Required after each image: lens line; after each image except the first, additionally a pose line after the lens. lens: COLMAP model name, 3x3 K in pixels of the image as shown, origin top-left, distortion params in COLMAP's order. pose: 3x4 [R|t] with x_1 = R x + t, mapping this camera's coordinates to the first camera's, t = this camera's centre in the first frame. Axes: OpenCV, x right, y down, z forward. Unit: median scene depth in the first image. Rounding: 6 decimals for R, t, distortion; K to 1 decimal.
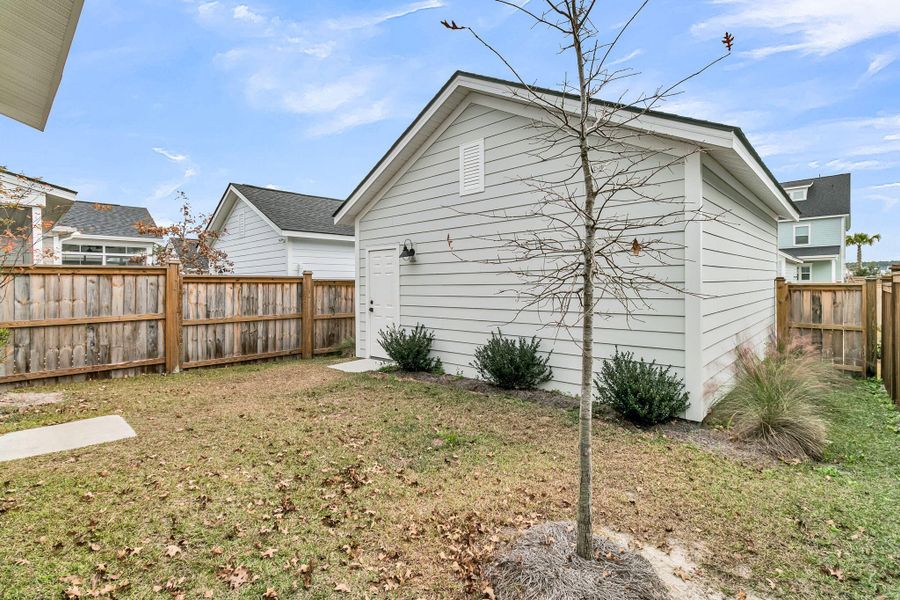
lens RADIAL K [[424.3, 0, 451.4], [0, 424.3, 279.0], [0, 0, 1]] dist [0.001568, -0.000235]
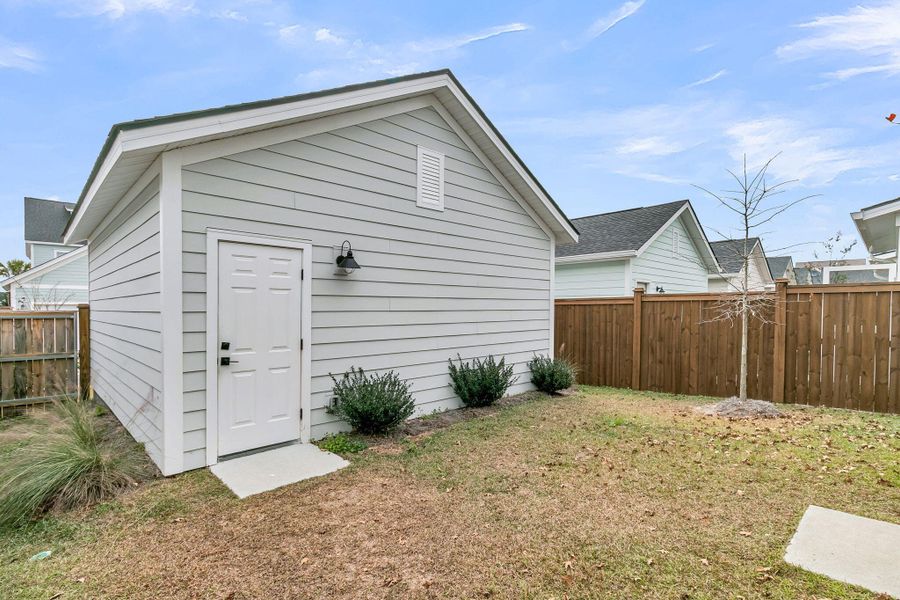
lens RADIAL K [[433.2, 0, 450.9], [0, 433.2, 315.1], [0, 0, 1]] dist [-0.000116, 0.000014]
pose [[0.042431, -0.006075, 0.999081, -0.755370], [-0.012740, 0.999897, 0.006621, 0.013993], [-0.999018, -0.013009, 0.042349, 0.802500]]
